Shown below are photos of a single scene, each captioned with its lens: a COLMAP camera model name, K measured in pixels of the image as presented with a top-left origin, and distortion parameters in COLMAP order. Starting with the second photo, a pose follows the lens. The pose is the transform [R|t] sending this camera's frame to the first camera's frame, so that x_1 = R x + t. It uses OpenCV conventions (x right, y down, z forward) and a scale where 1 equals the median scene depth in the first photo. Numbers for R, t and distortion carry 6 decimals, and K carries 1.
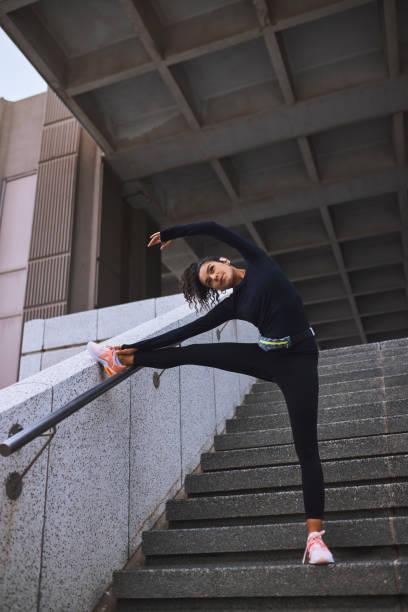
lens RADIAL K [[578.8, 0, 203.4], [0, 578.8, 326.6], [0, 0, 1]] dist [0.003649, 0.016159]
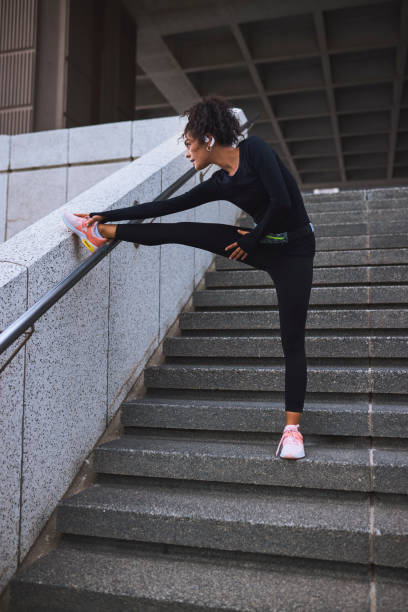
lens RADIAL K [[573.9, 0, 204.0], [0, 573.9, 306.0], [0, 0, 1]] dist [-0.027065, 0.018639]
pose [[0.996806, 0.045899, 0.065351, -0.038213], [-0.063420, 0.952301, 0.298497, -0.119257], [-0.048533, -0.301688, 0.952171, 0.107683]]
